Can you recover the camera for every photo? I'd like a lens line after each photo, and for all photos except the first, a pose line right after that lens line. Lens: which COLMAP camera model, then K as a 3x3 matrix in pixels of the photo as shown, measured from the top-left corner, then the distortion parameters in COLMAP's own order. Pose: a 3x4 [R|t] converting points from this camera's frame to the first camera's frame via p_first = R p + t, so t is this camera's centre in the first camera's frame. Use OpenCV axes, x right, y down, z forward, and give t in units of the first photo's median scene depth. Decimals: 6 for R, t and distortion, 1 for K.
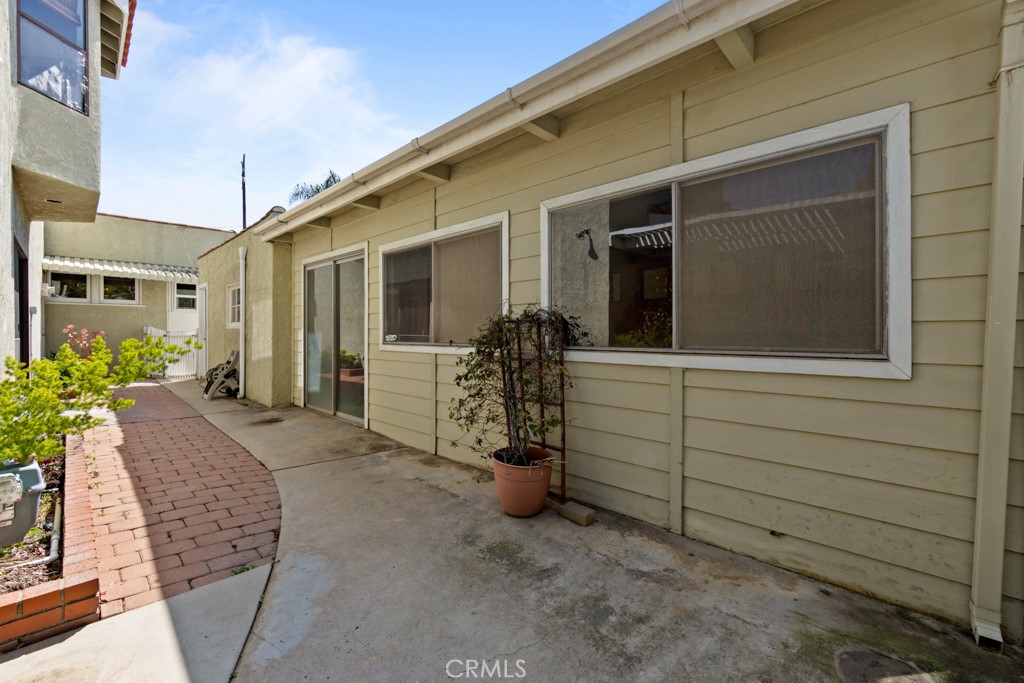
lens RADIAL K [[422.1, 0, 512.0], [0, 422.1, 332.7], [0, 0, 1]] dist [-0.004317, -0.000245]
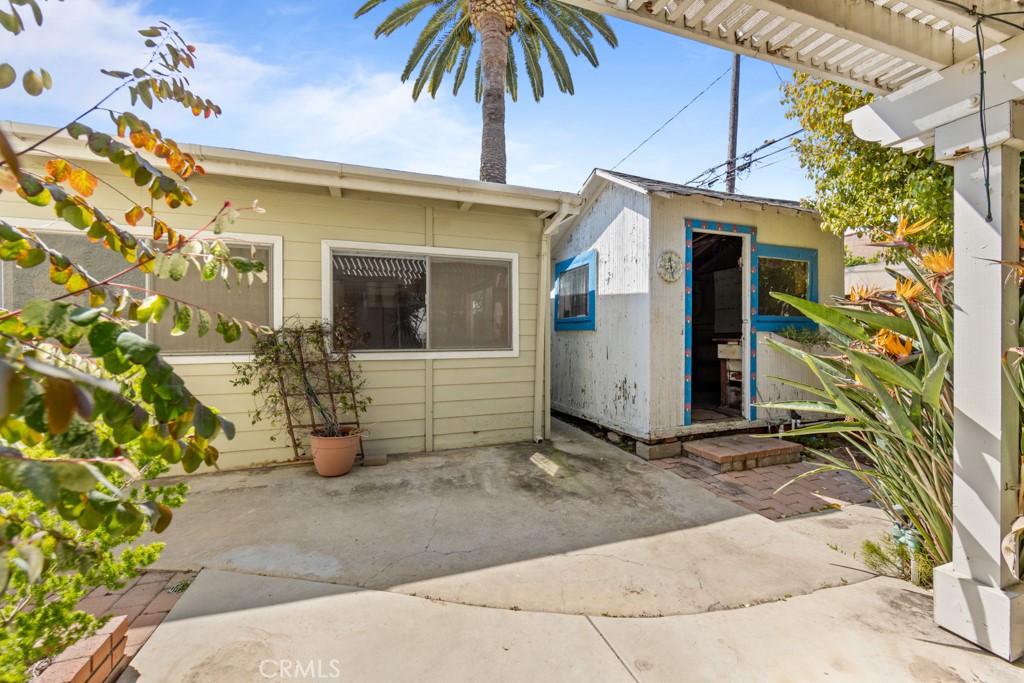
lens RADIAL K [[405.8, 0, 513.4], [0, 405.8, 335.5], [0, 0, 1]] dist [-0.001878, -0.000284]
pose [[0.460485, -0.004717, 0.887655, -0.995808], [0.001795, 0.999989, 0.004383, -0.025968], [-0.887666, -0.000425, 0.460488, -0.118173]]
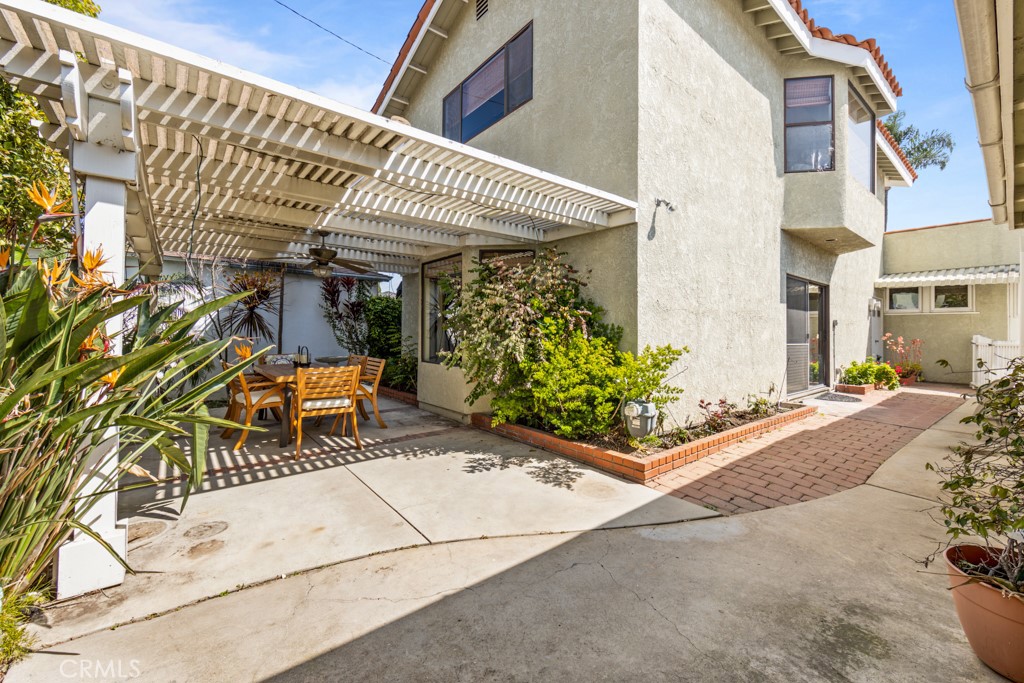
lens RADIAL K [[405.8, 0, 513.4], [0, 405.8, 335.5], [0, 0, 1]] dist [-0.001878, -0.000284]
pose [[-0.124482, 0.004050, -0.992214, 0.741185], [-0.012099, 0.999911, 0.005599, -0.026483], [0.992148, 0.012702, -0.124422, 0.443630]]
